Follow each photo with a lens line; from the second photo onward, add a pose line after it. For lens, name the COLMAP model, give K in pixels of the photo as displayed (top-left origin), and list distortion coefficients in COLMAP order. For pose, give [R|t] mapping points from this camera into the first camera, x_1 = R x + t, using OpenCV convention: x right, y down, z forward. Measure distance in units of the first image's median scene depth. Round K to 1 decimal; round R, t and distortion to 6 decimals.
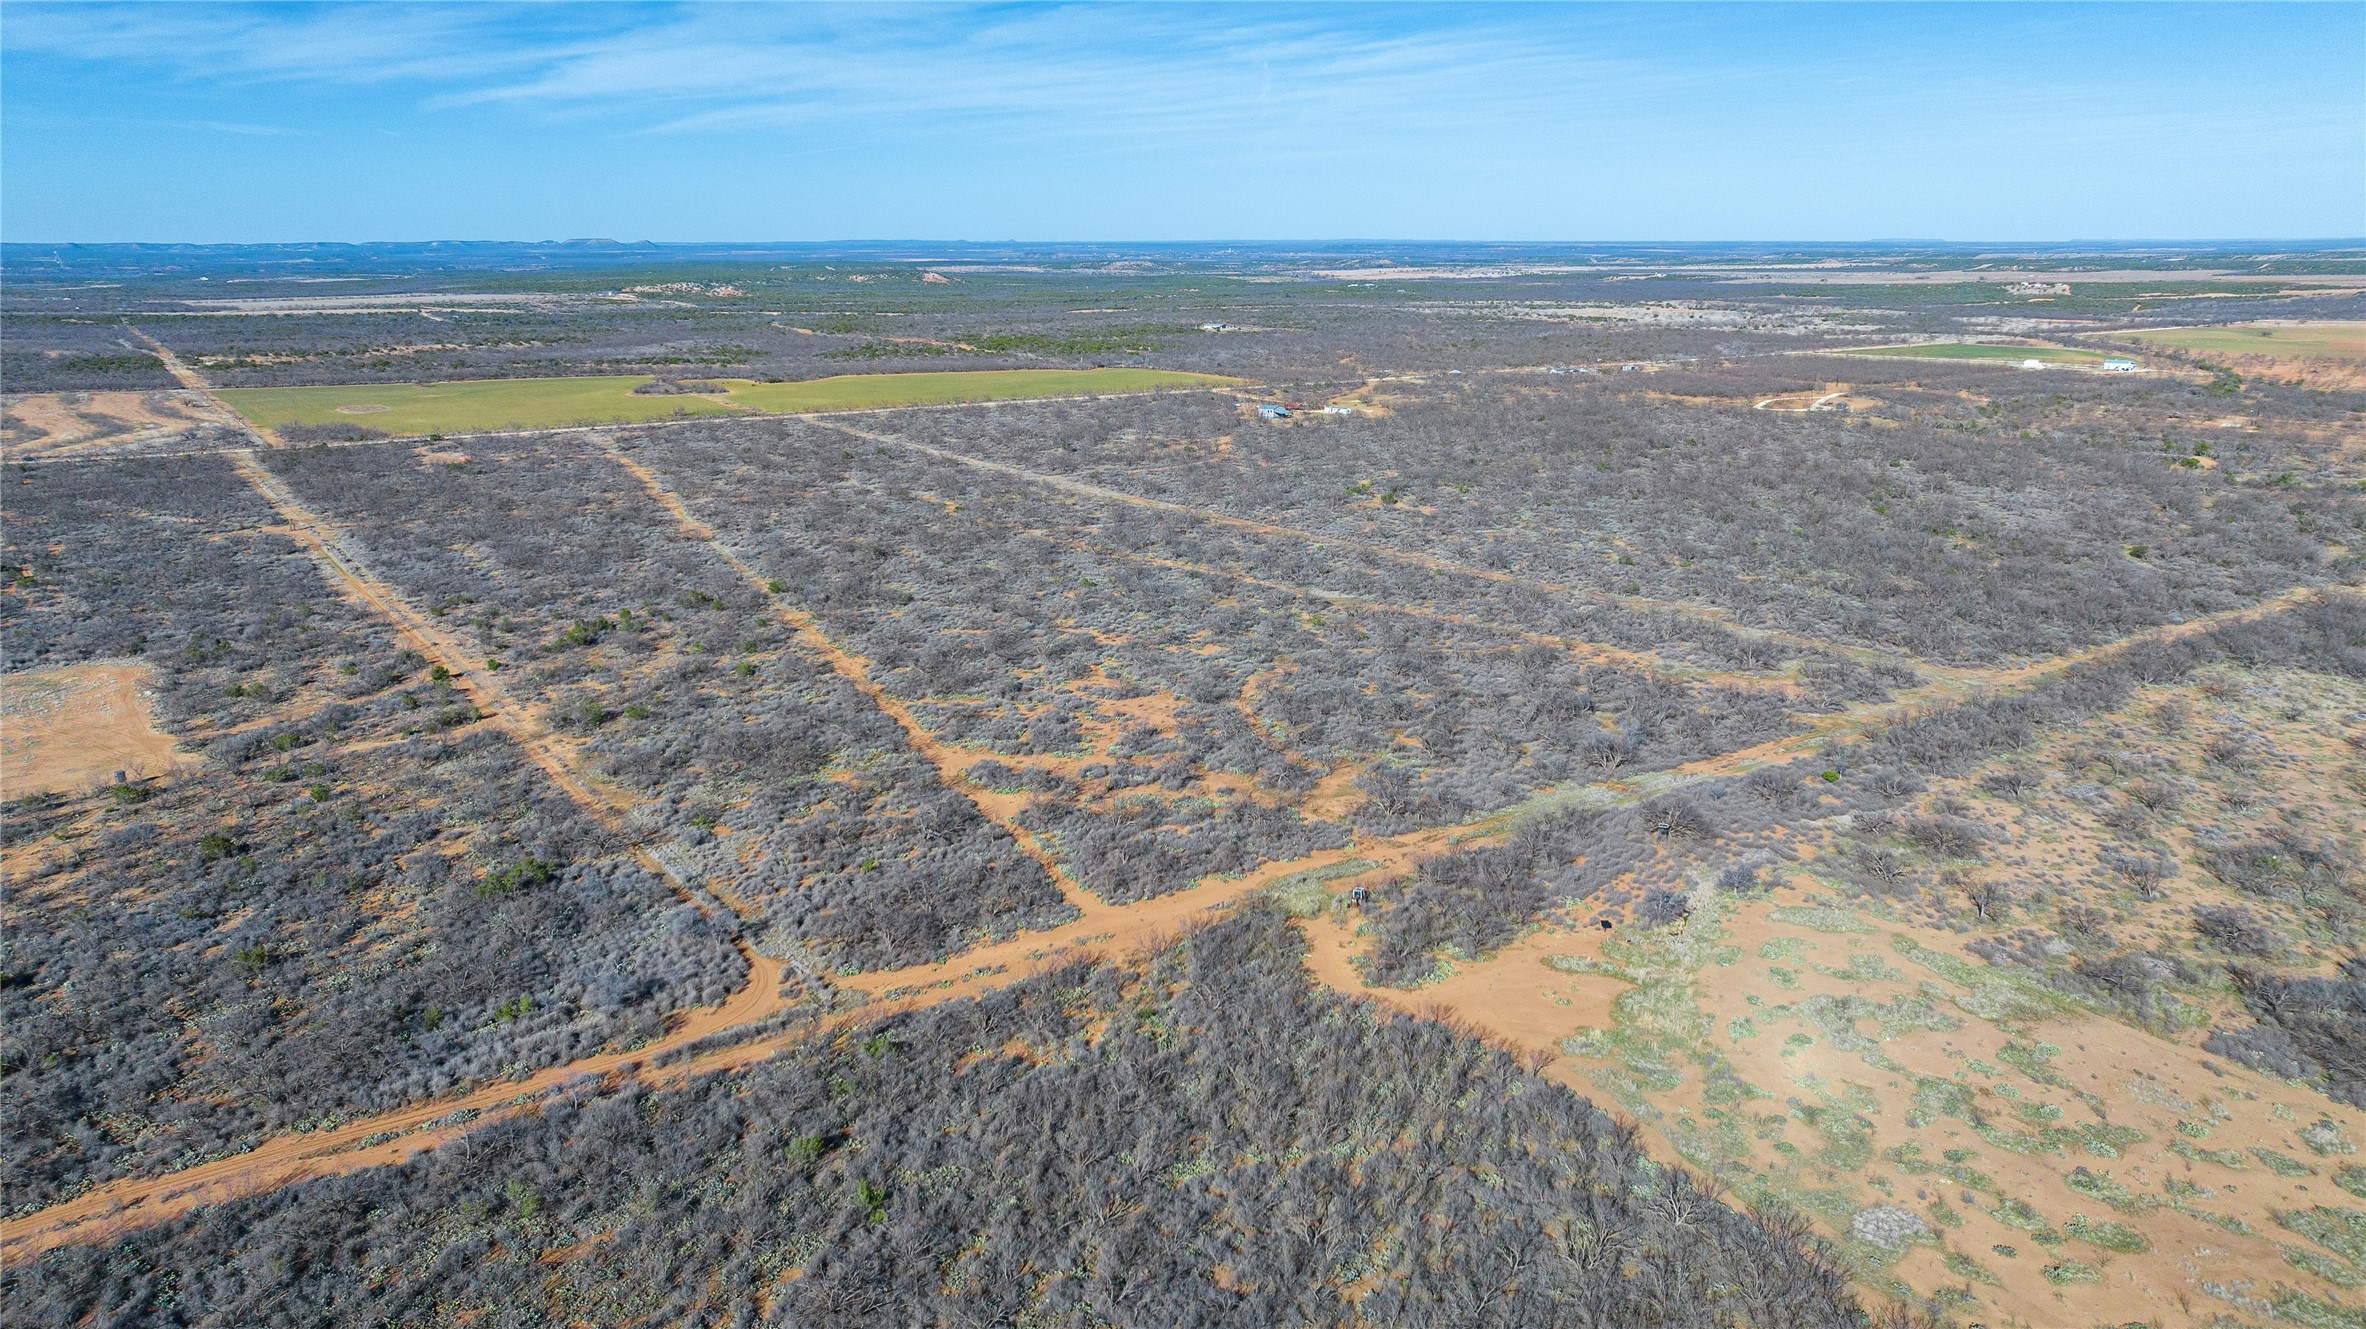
lens RADIAL K [[1709.0, 0, 1190.6], [0, 1709.0, 661.5], [0, 0, 1]] dist [-0.016613, -0.009643]
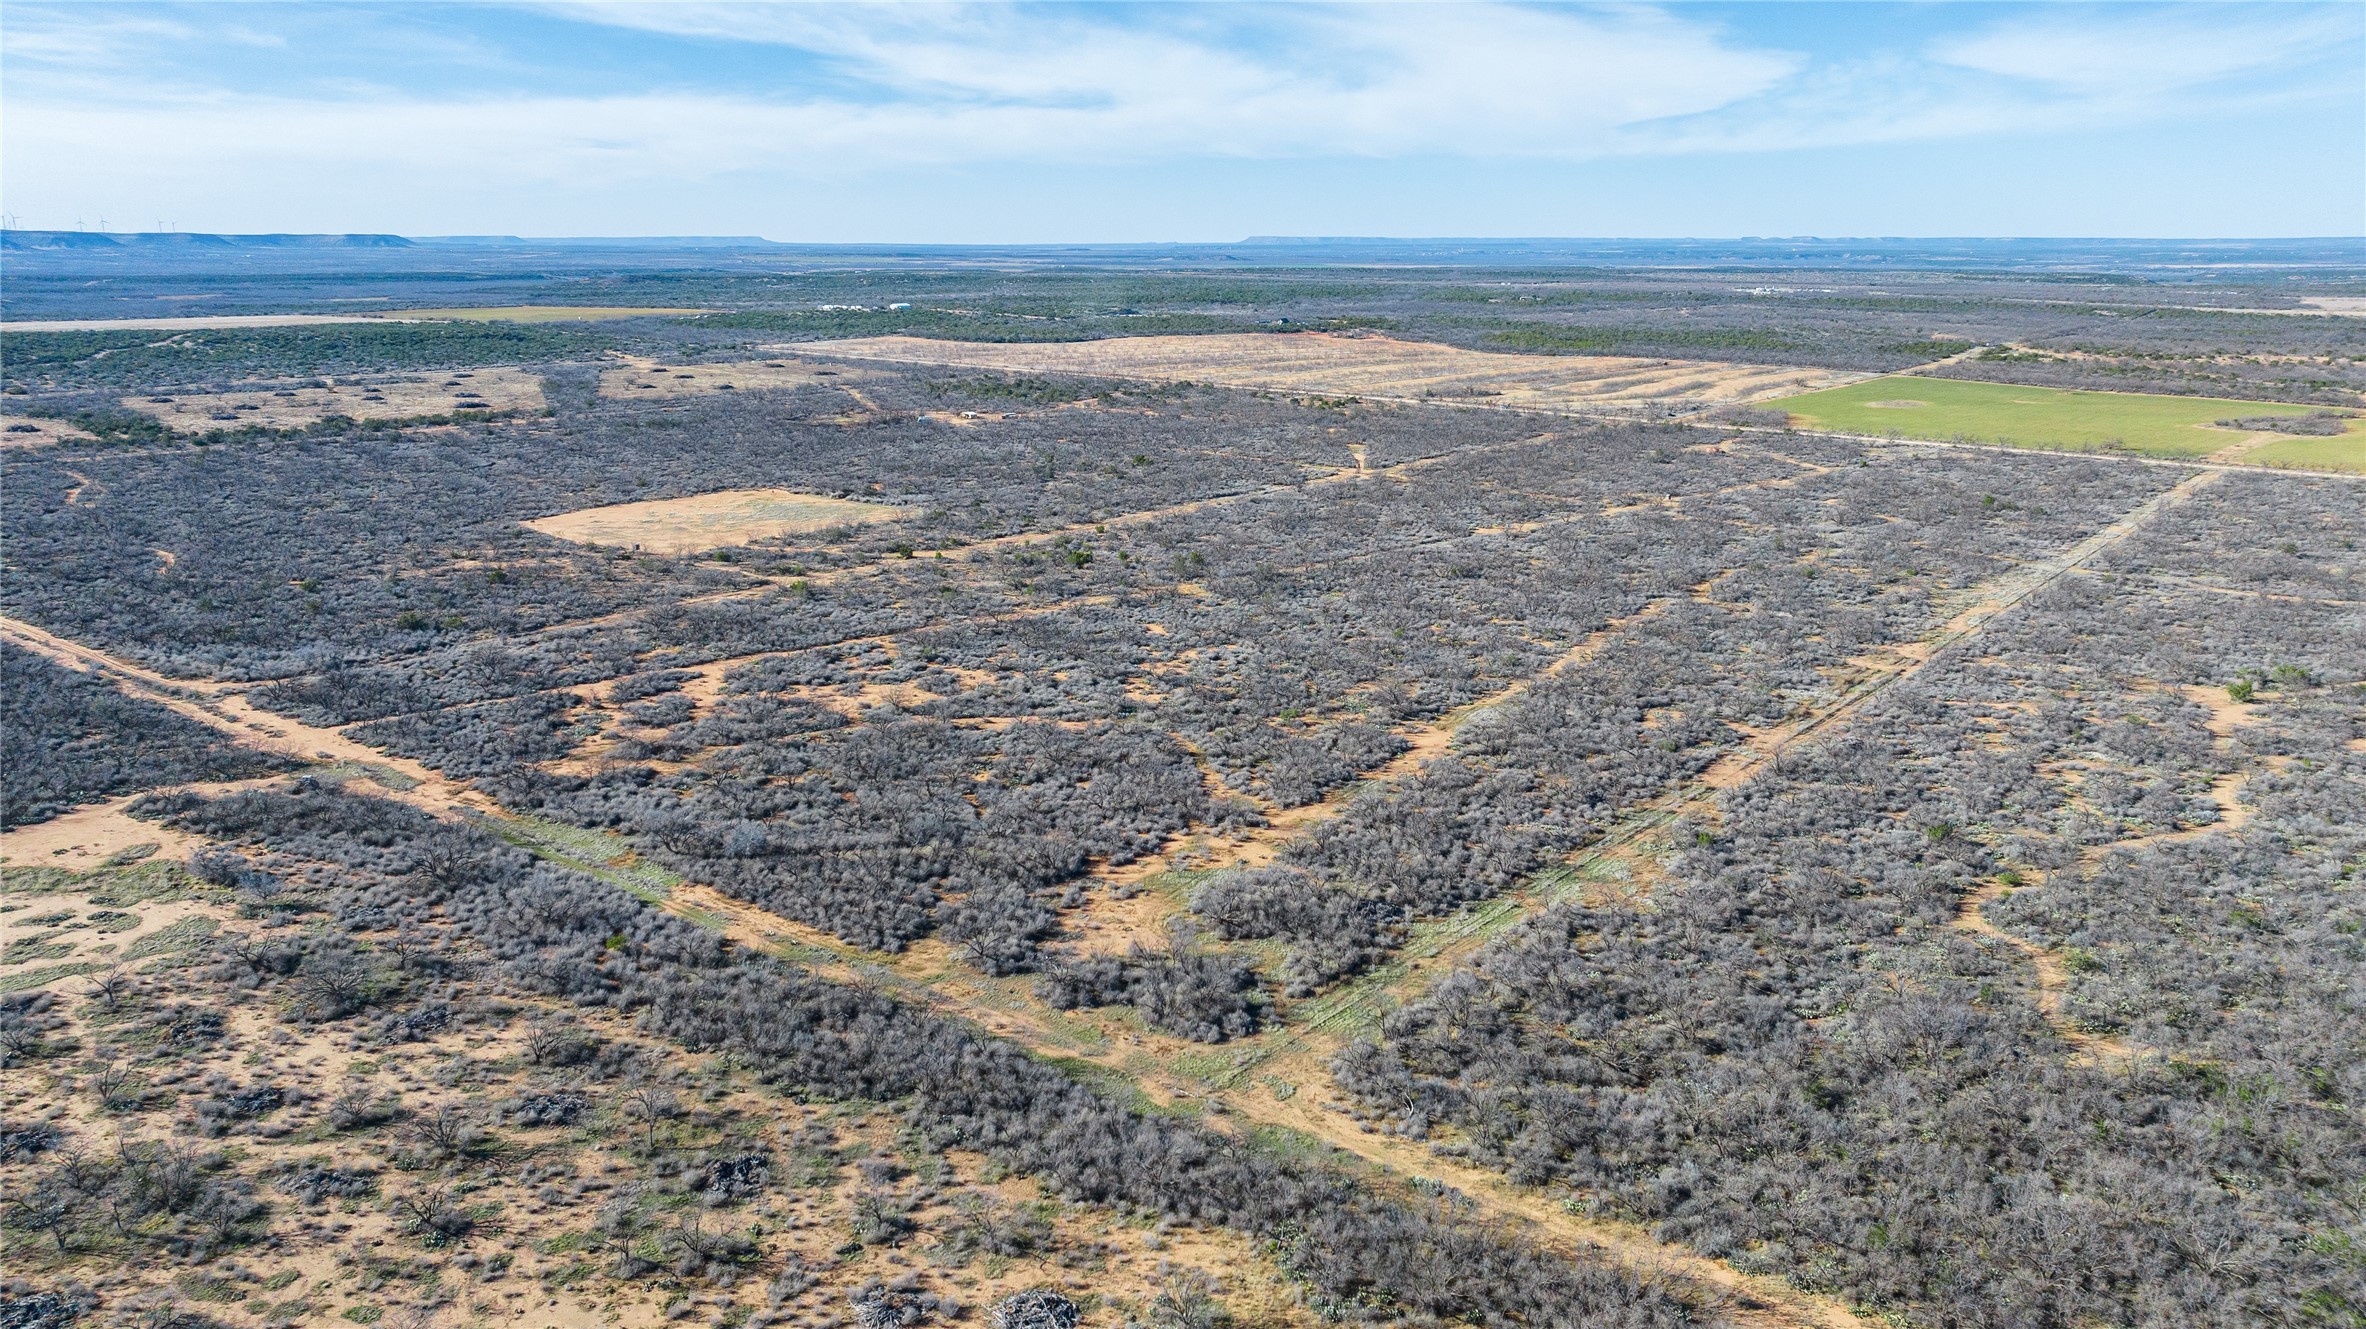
lens RADIAL K [[1709.0, 0, 1190.6], [0, 1709.0, 661.5], [0, 0, 1]] dist [-0.016613, -0.009643]
pose [[0.278689, 0.237369, -0.930585, 0.962923], [-0.233043, 0.956728, 0.174247, -0.211017], [0.931678, 0.168306, 0.321947, 0.828719]]
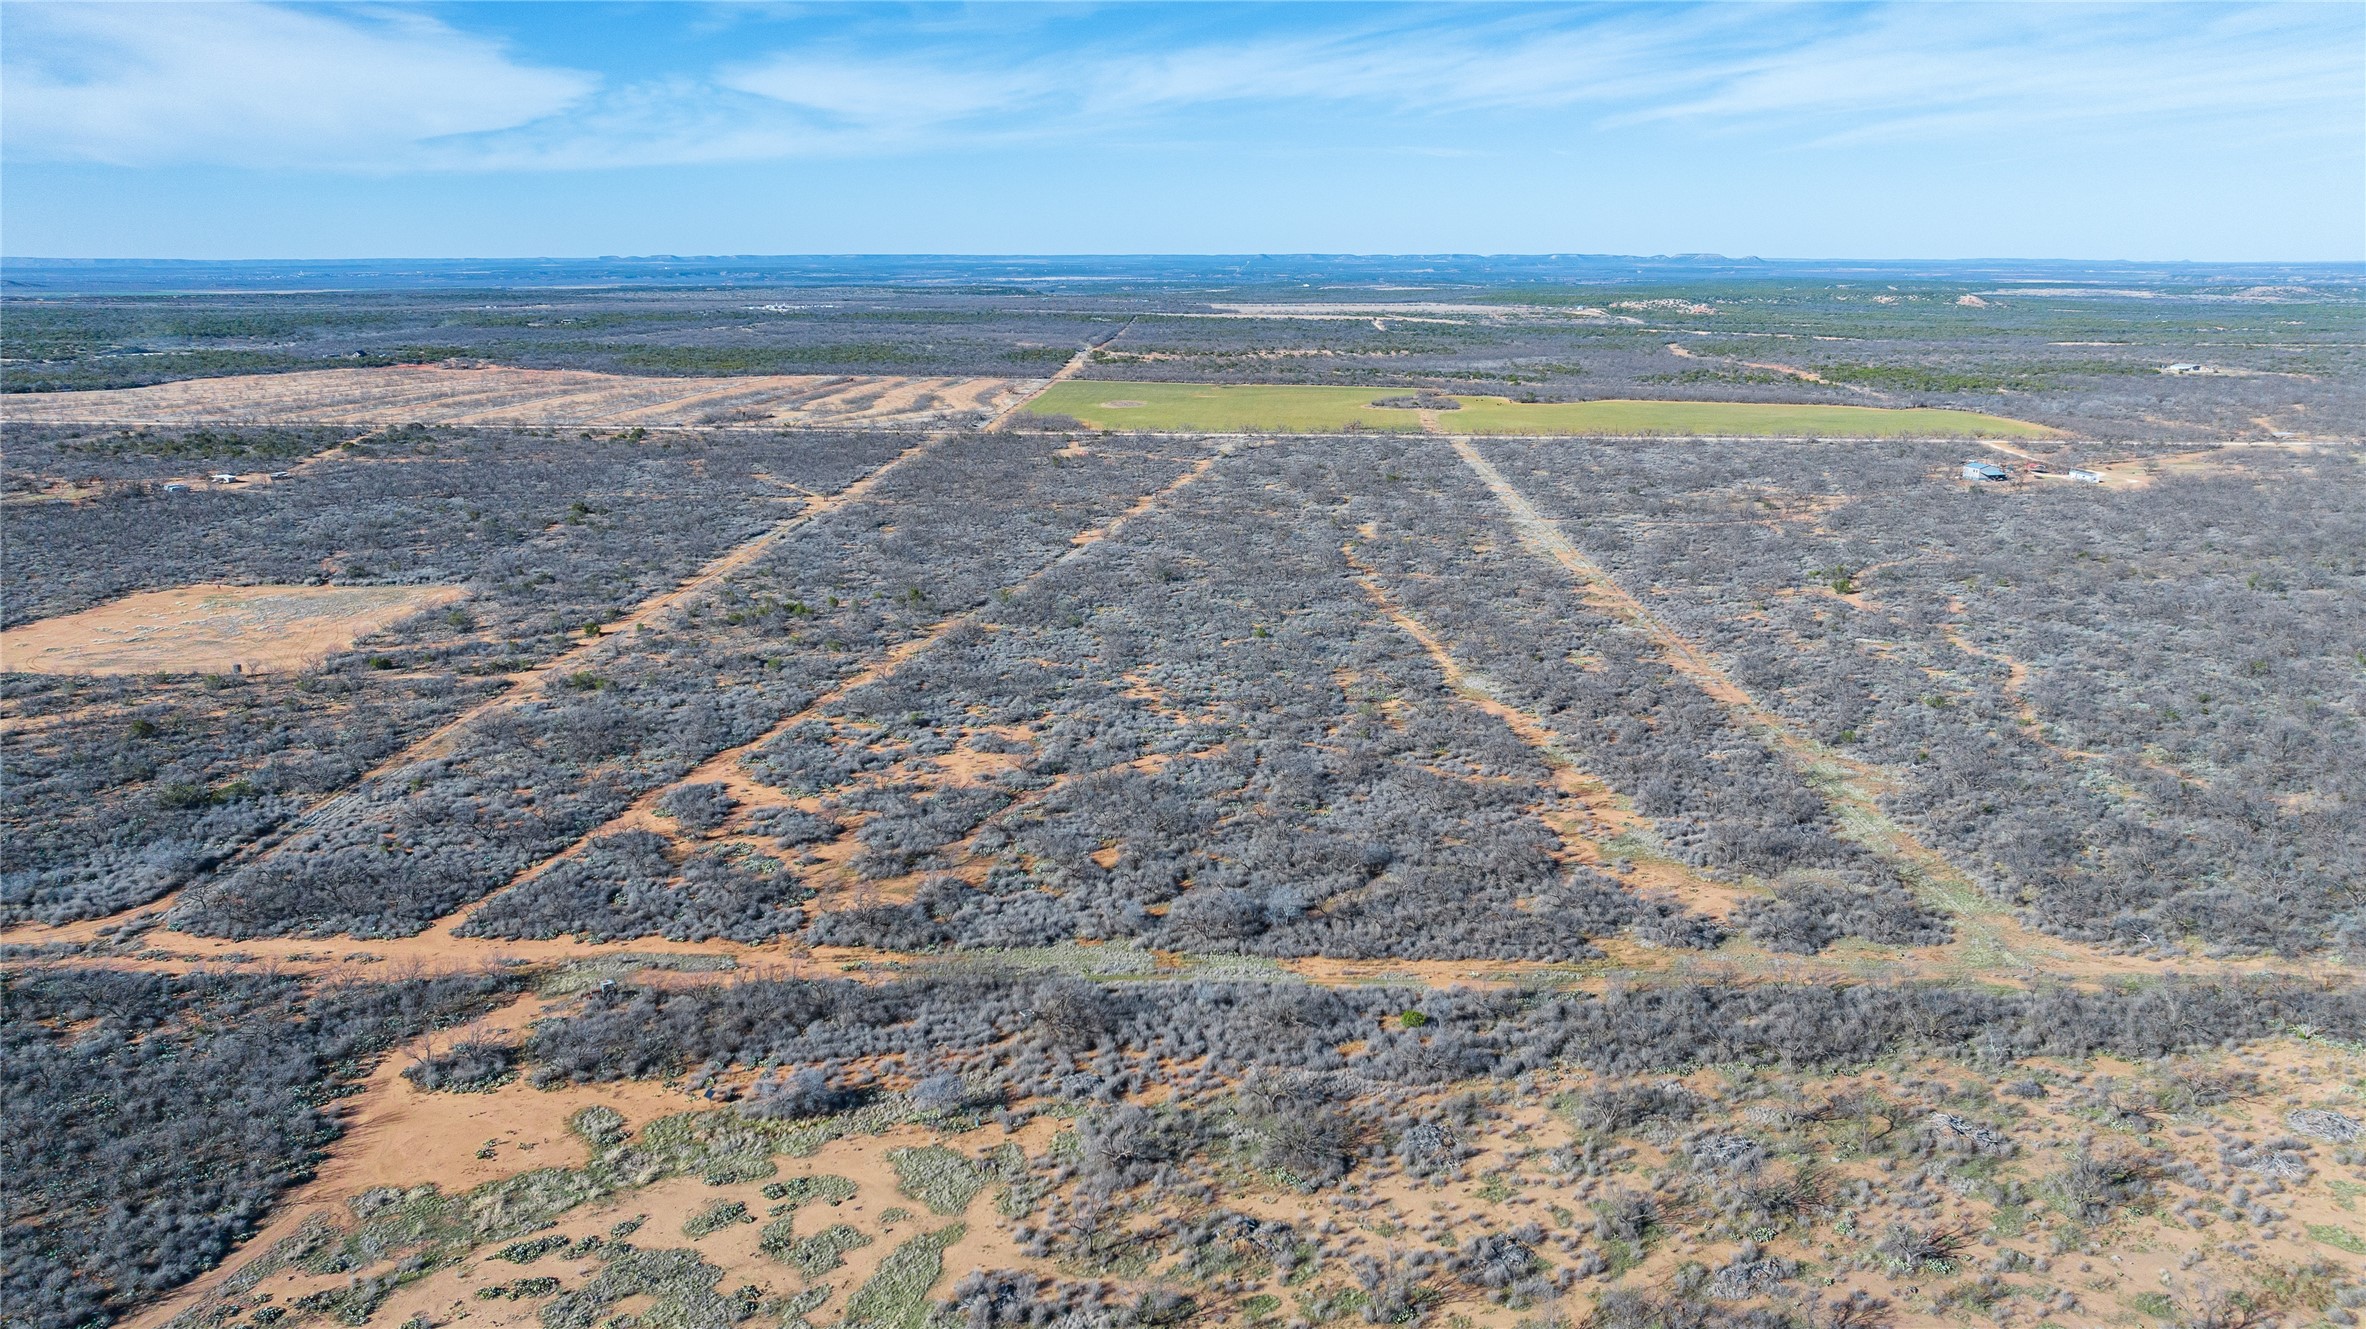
lens RADIAL K [[1731.0, 0, 1176.4], [0, 1731.0, 663.1], [0, 0, 1]] dist [-0.033487, 0.025019]
pose [[0.804514, 0.142002, -0.576709, 0.586353], [-0.147793, 0.988319, 0.037180, -0.077800], [0.575252, 0.055322, 0.816103, 0.299896]]
